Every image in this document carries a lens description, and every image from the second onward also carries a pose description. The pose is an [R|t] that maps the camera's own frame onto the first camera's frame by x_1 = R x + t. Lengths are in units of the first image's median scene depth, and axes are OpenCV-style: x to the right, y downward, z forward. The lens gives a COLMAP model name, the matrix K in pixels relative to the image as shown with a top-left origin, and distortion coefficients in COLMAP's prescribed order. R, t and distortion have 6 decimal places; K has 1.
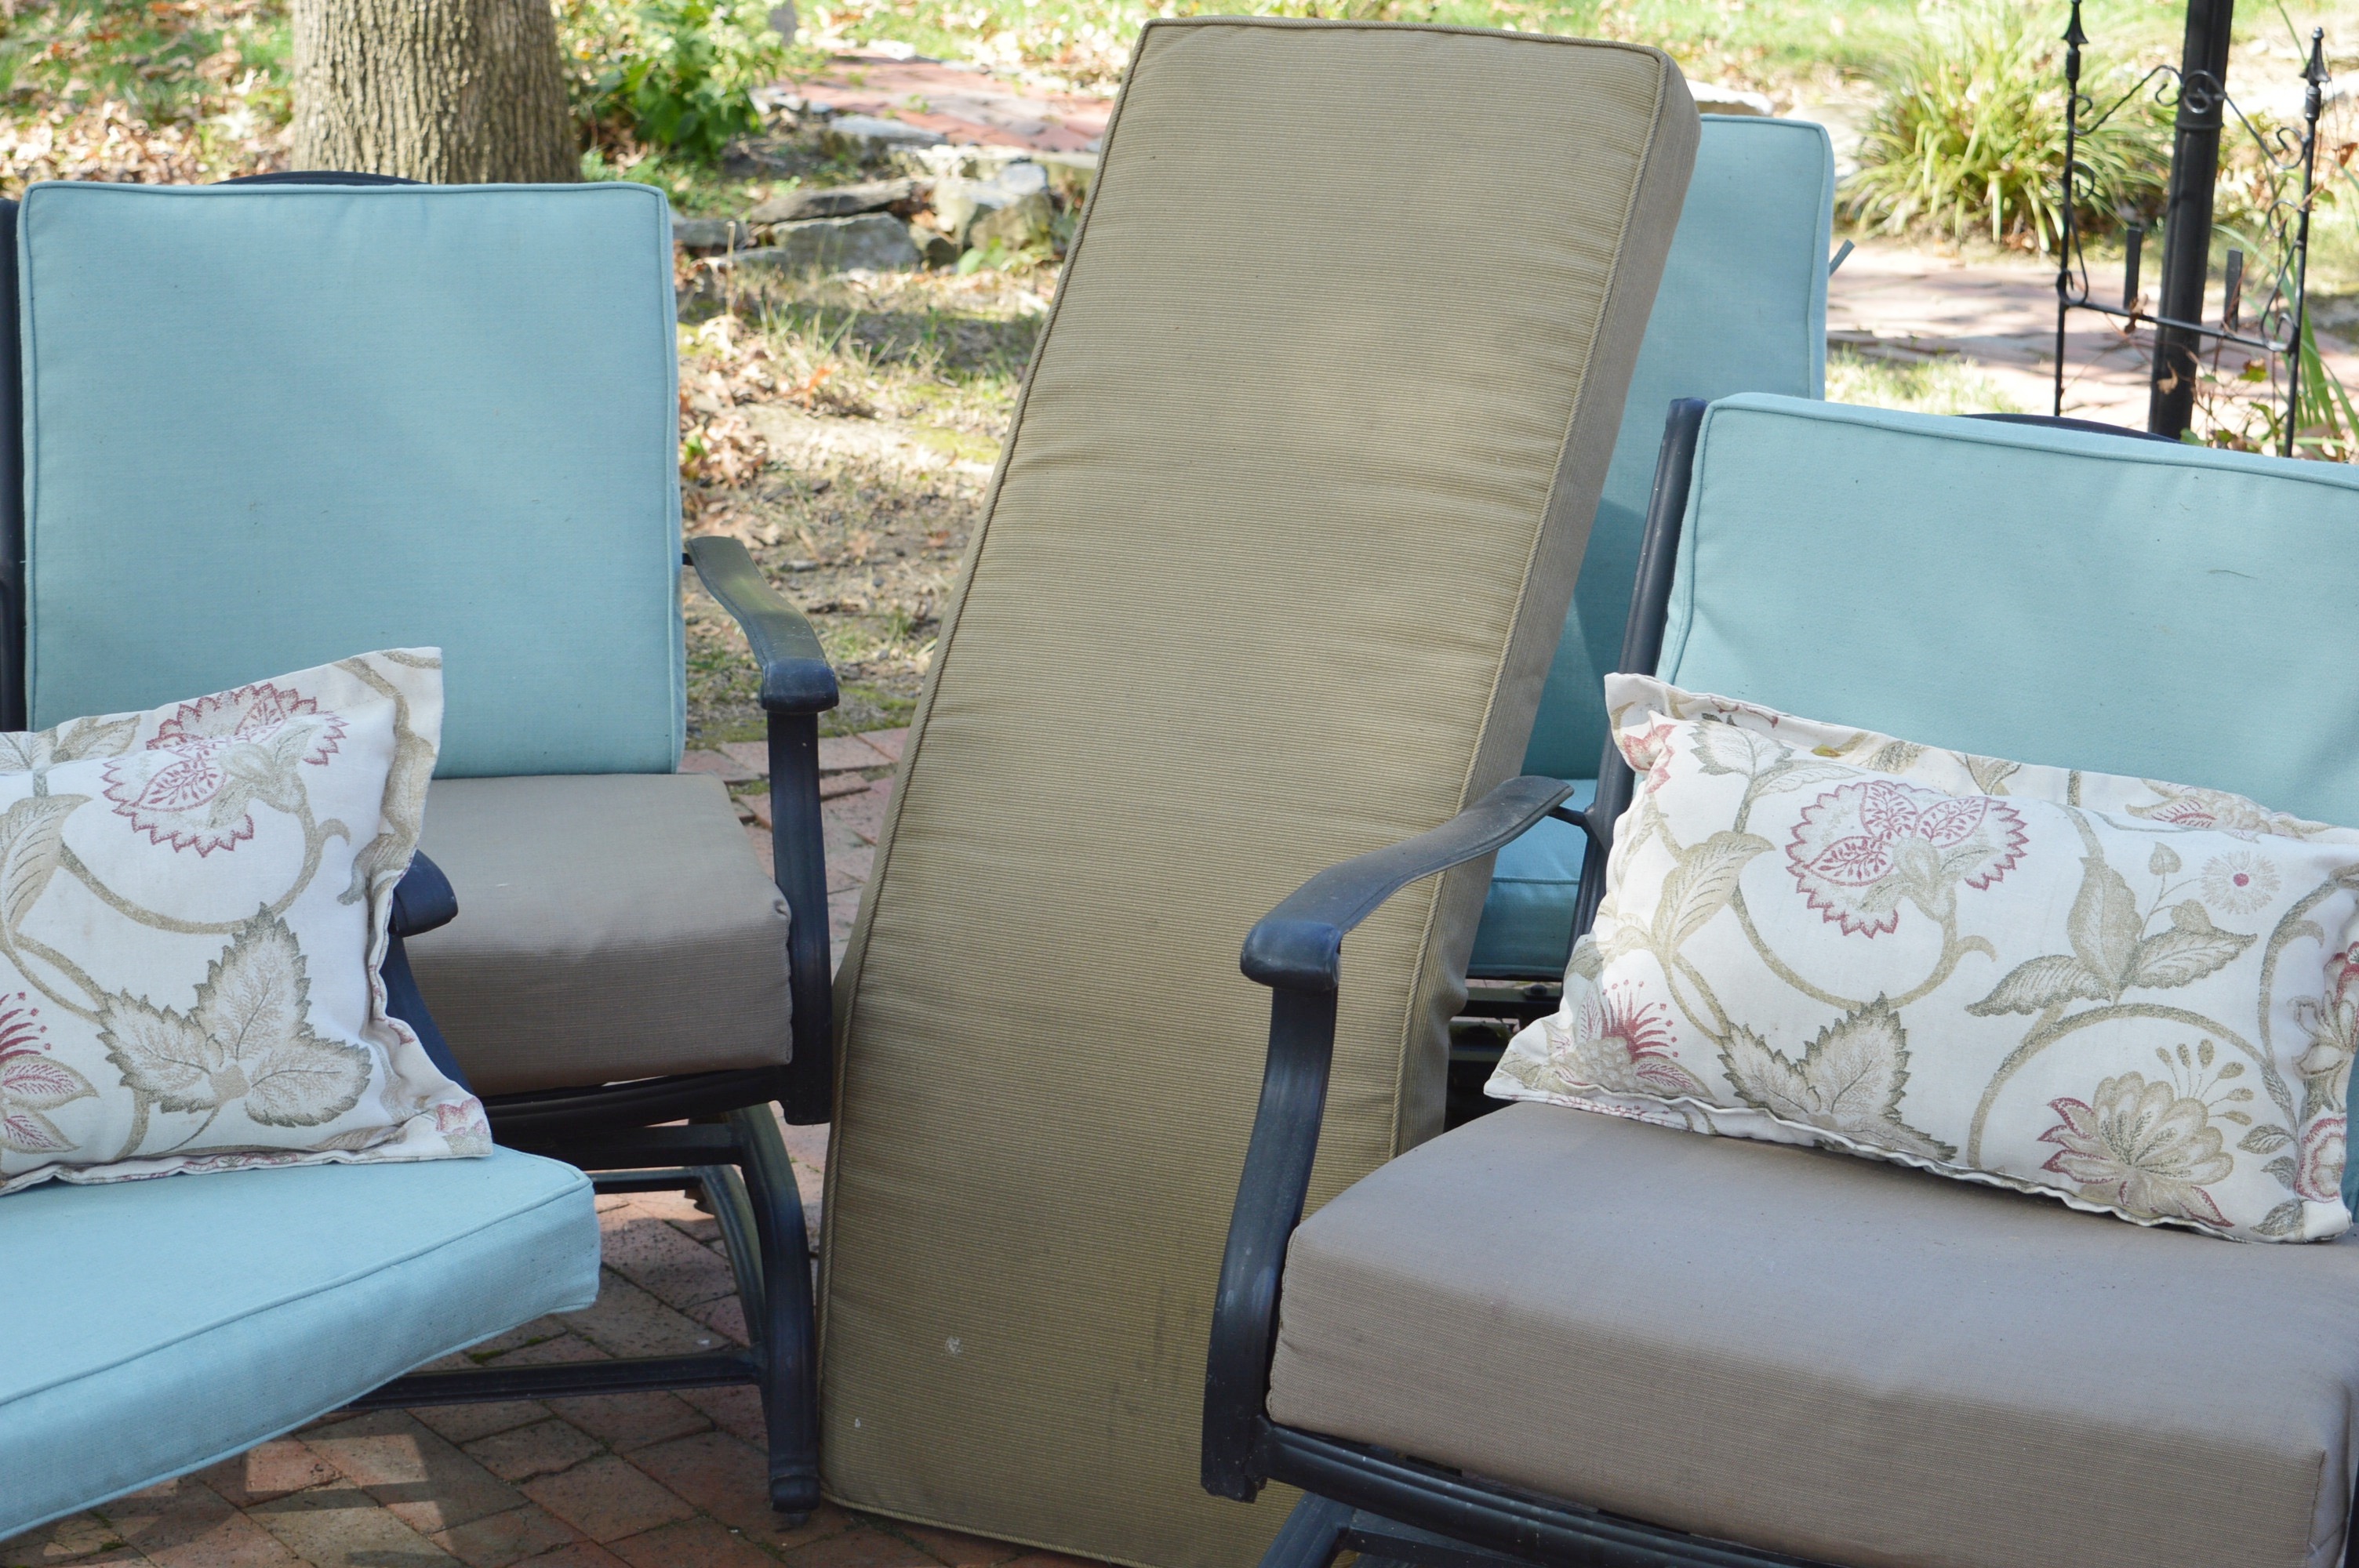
lens RADIAL K [[4164.3, 0, 1179.5], [0, 4164.3, 784.0], [0, 0, 1]] dist [-0.010437, 0.023231]
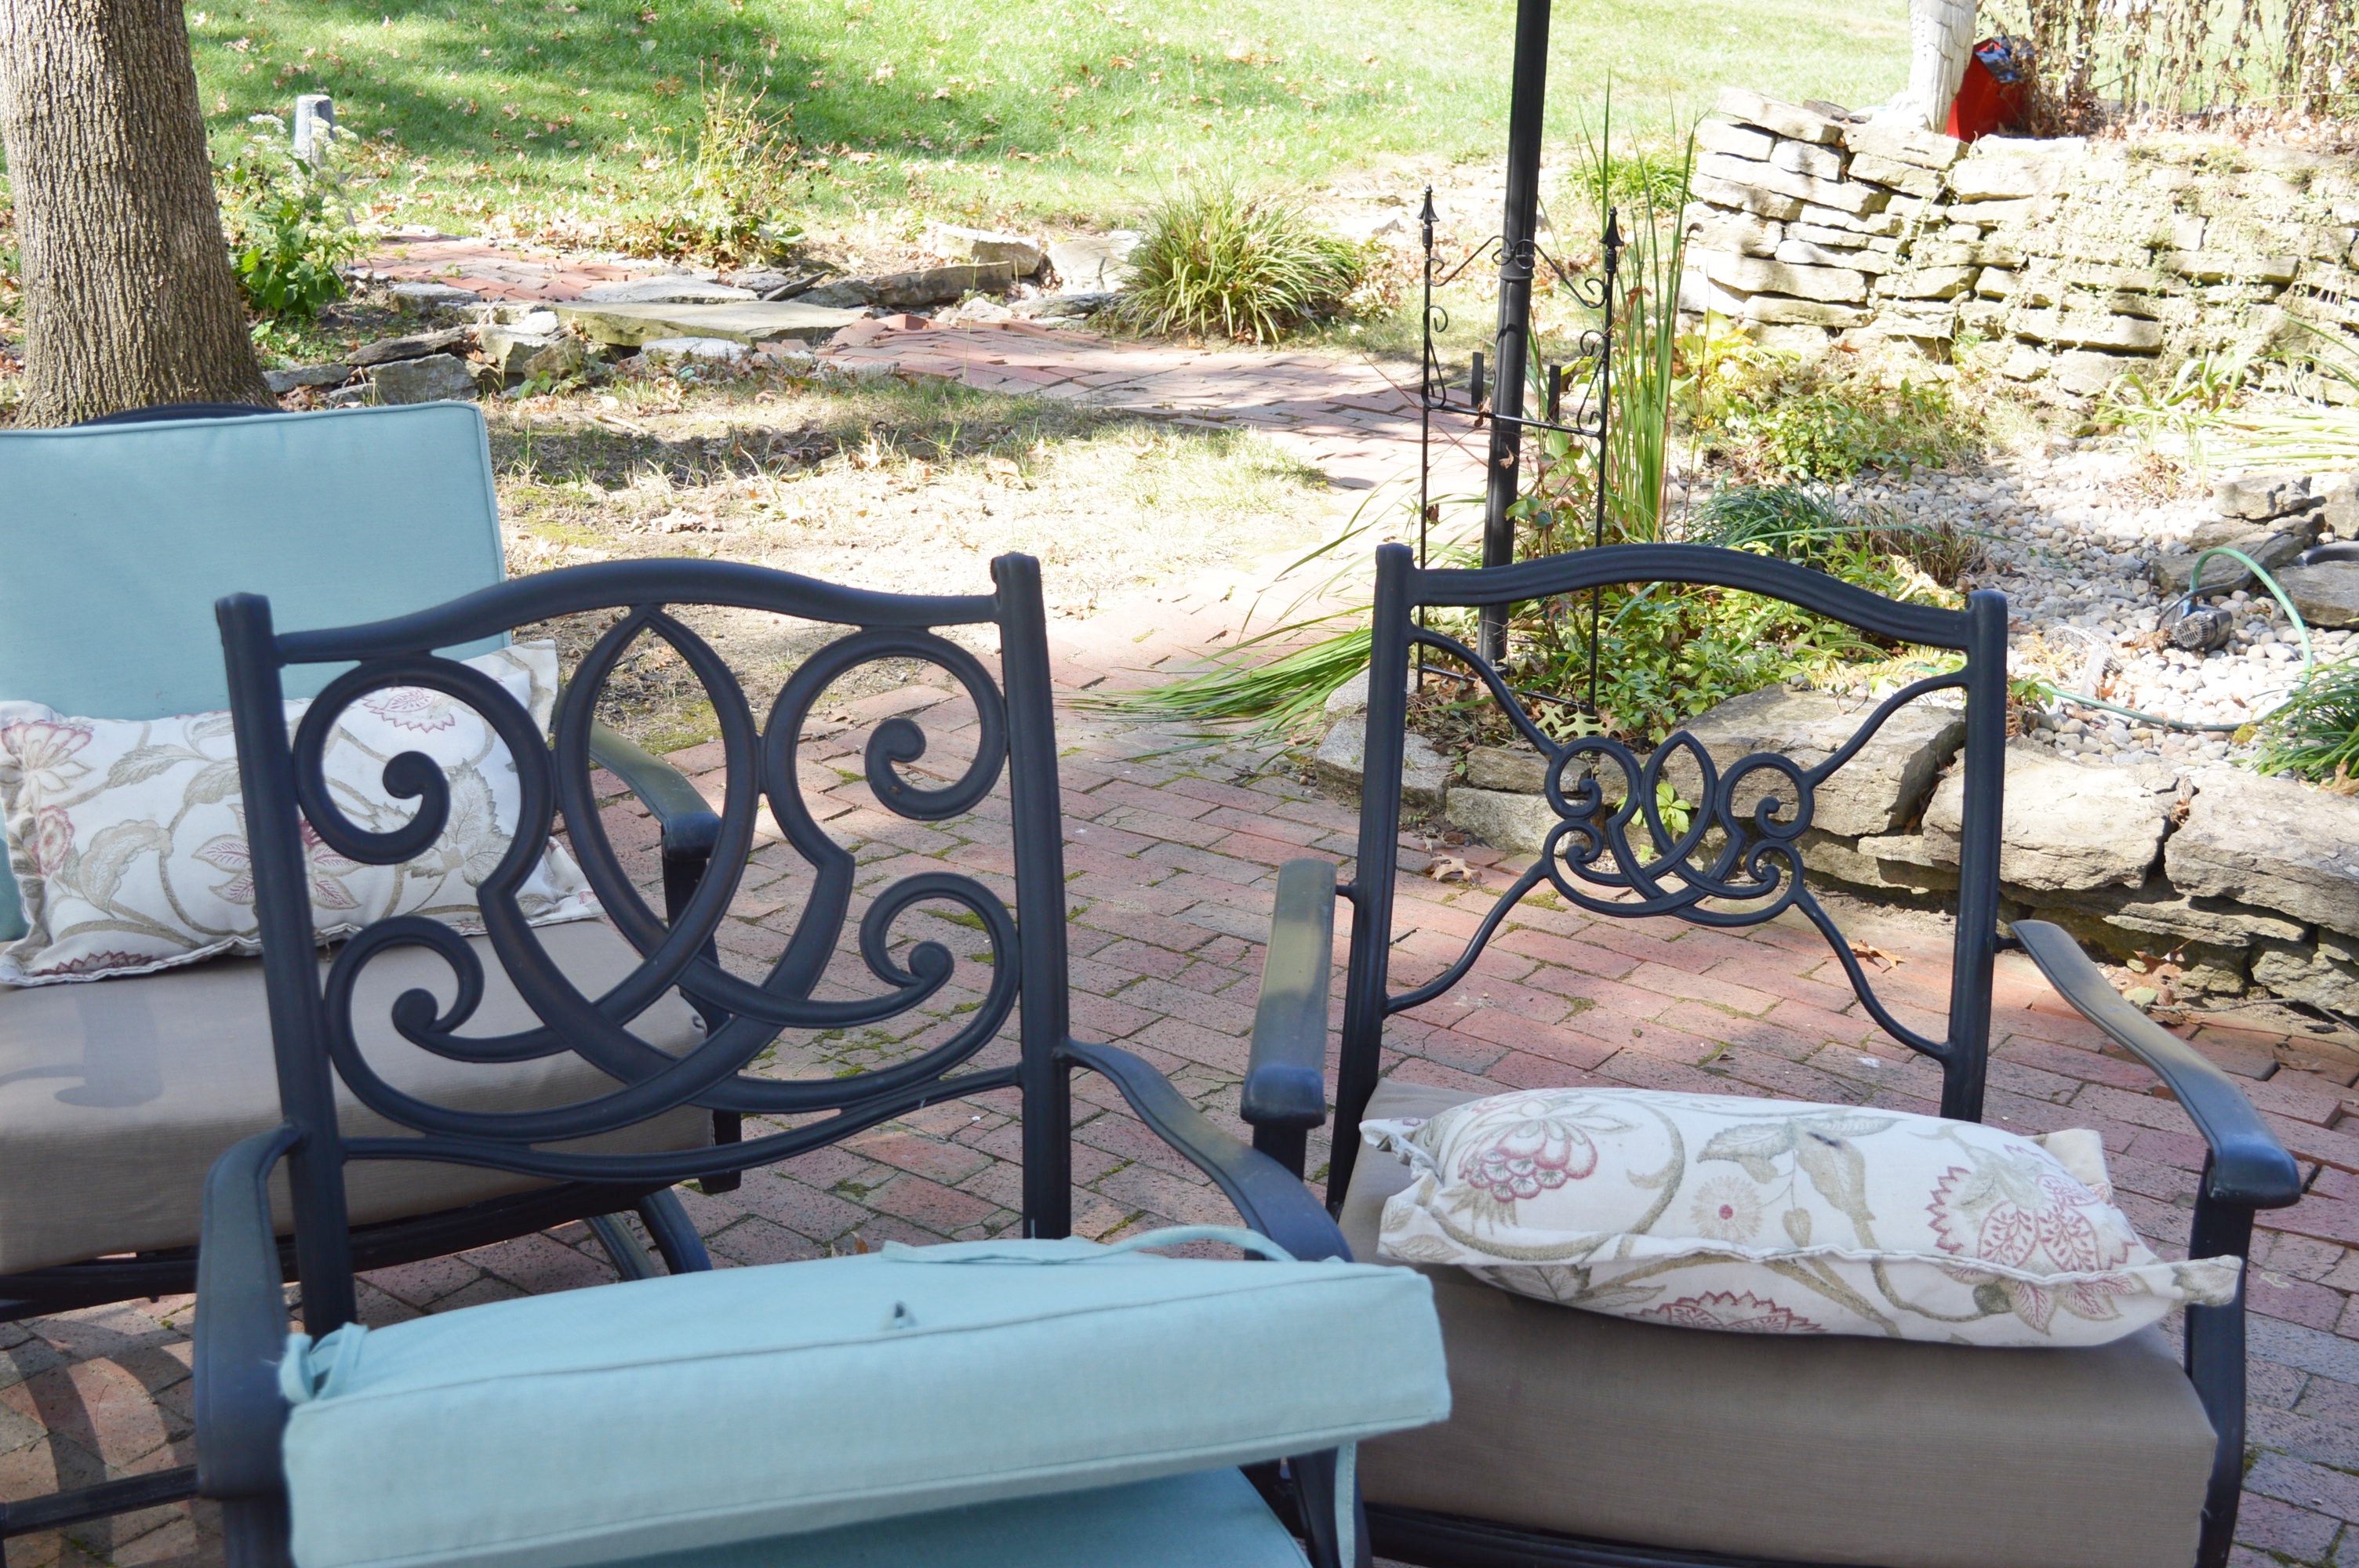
lens RADIAL K [[2648.8, 0, 1179.5], [0, 2648.8, 784.0], [0, 0, 1]] dist [-0.075344, 0.036130]
pose [[0.970288, -0.084036, 0.226892, -0.046452], [0.073223, 0.995760, 0.055673, -0.025613], [-0.230609, -0.037405, 0.972327, 0.086120]]
